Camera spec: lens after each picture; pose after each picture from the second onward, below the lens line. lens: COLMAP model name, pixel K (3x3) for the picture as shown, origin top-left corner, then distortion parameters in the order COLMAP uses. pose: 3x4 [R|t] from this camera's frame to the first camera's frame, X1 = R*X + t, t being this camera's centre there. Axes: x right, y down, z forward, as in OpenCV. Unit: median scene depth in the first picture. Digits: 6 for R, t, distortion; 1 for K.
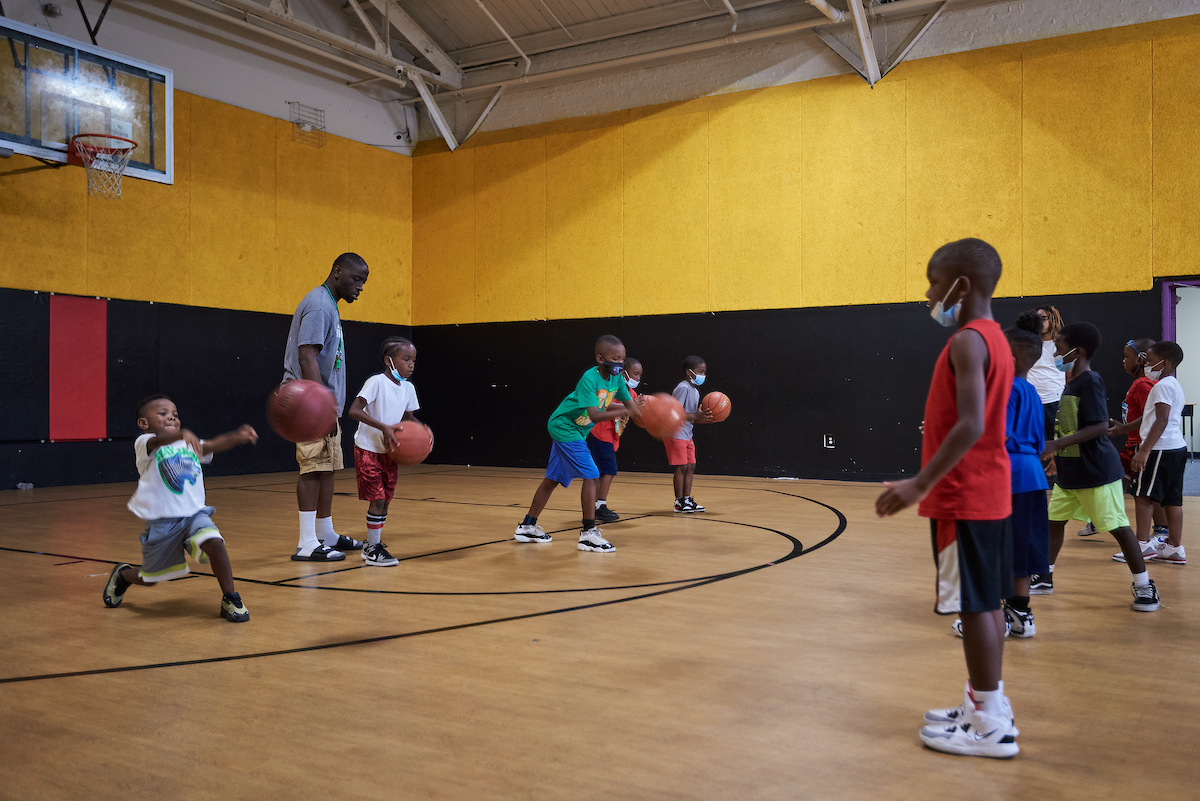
lens RADIAL K [[984.6, 0, 599.8], [0, 984.6, 408.5], [0, 0, 1]] dist [-0.001209, -0.007525]
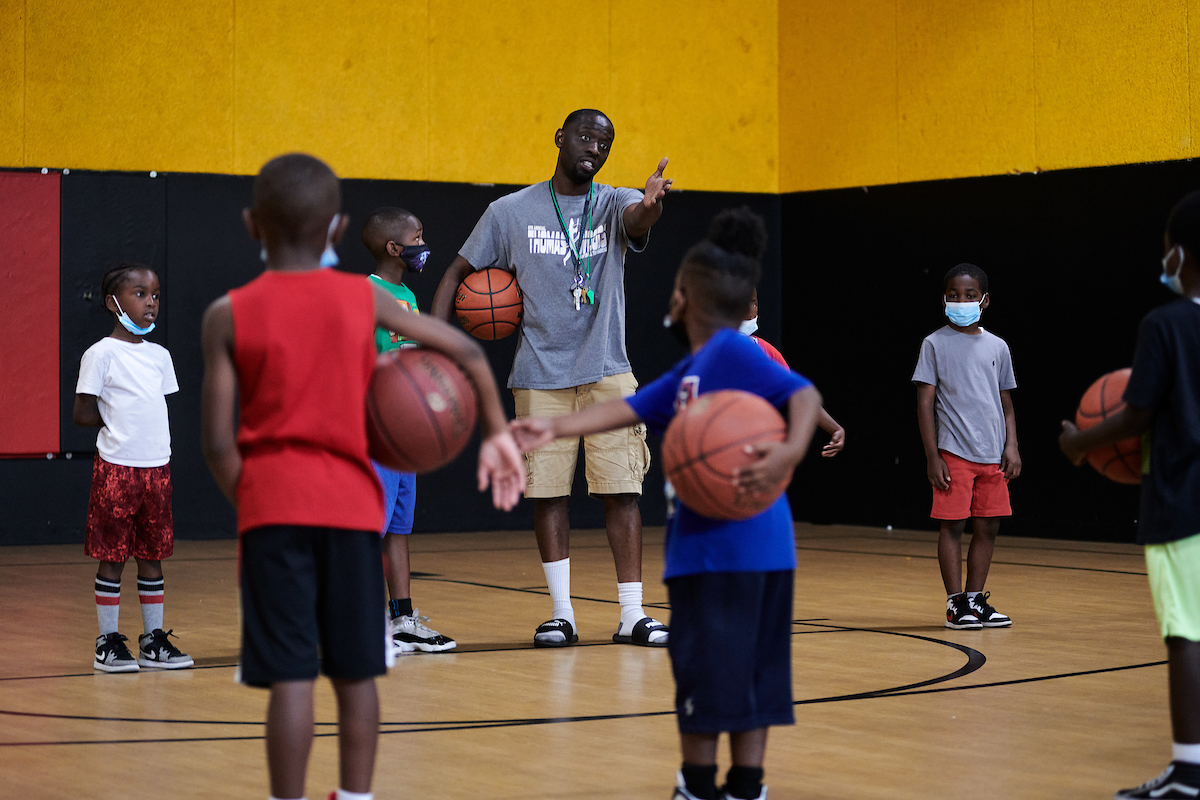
lens RADIAL K [[2985.3, 0, 600.0], [0, 2985.3, 399.1], [0, 0, 1]] dist [-0.160017, 0.000000]
pose [[0.874330, 0.000070, -0.485333, 0.464581], [-0.001613, 0.999995, -0.002760, 0.007001], [0.485330, 0.003196, 0.874325, -0.177038]]
